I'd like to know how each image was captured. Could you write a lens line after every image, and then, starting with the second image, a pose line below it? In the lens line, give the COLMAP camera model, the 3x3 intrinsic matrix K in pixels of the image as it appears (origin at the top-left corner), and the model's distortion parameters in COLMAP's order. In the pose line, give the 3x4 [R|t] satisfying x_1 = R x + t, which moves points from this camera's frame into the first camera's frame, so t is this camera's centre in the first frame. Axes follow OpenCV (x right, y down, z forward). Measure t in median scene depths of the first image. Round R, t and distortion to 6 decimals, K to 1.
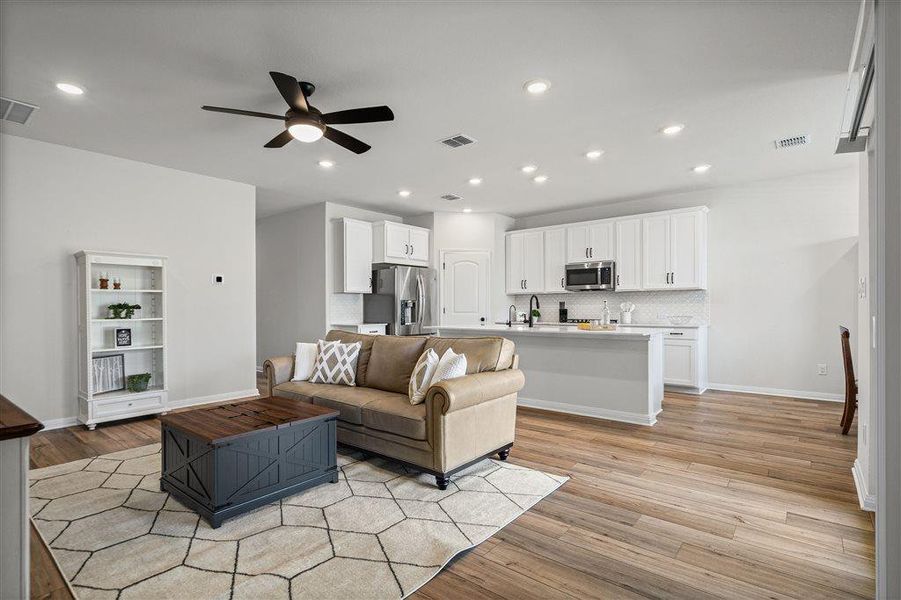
lens RADIAL K [[436.3, 0, 443.4], [0, 436.3, 303.0], [0, 0, 1]] dist [0.001750, 0.000326]
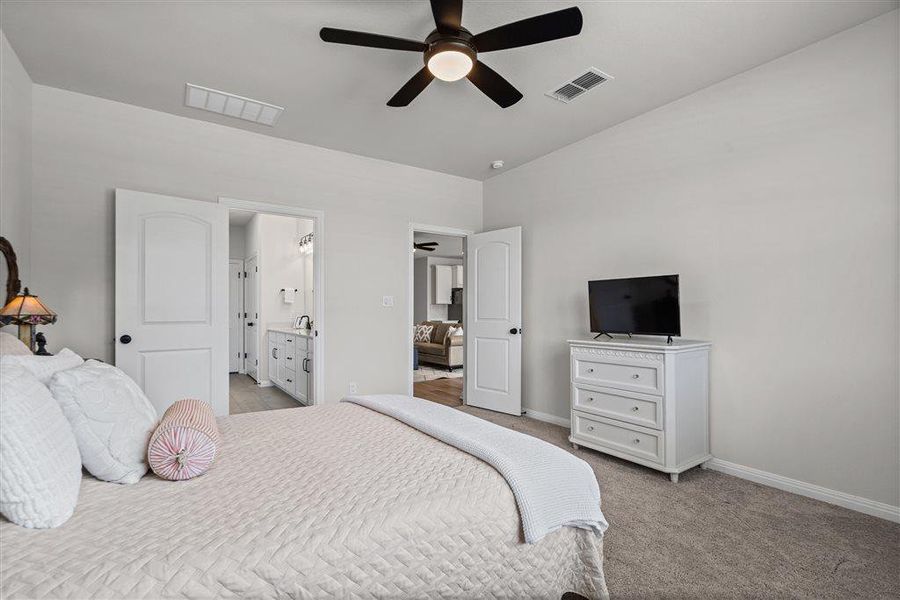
lens RADIAL K [[408.1, 0, 443.5], [0, 408.1, 304.7], [0, 0, 1]] dist [0.001290, 0.000292]
pose [[0.959196, 0.000165, -0.282743, 0.509888], [-0.002031, 0.999978, -0.006307, -0.014475], [0.282736, 0.006624, 0.959175, -1.172069]]
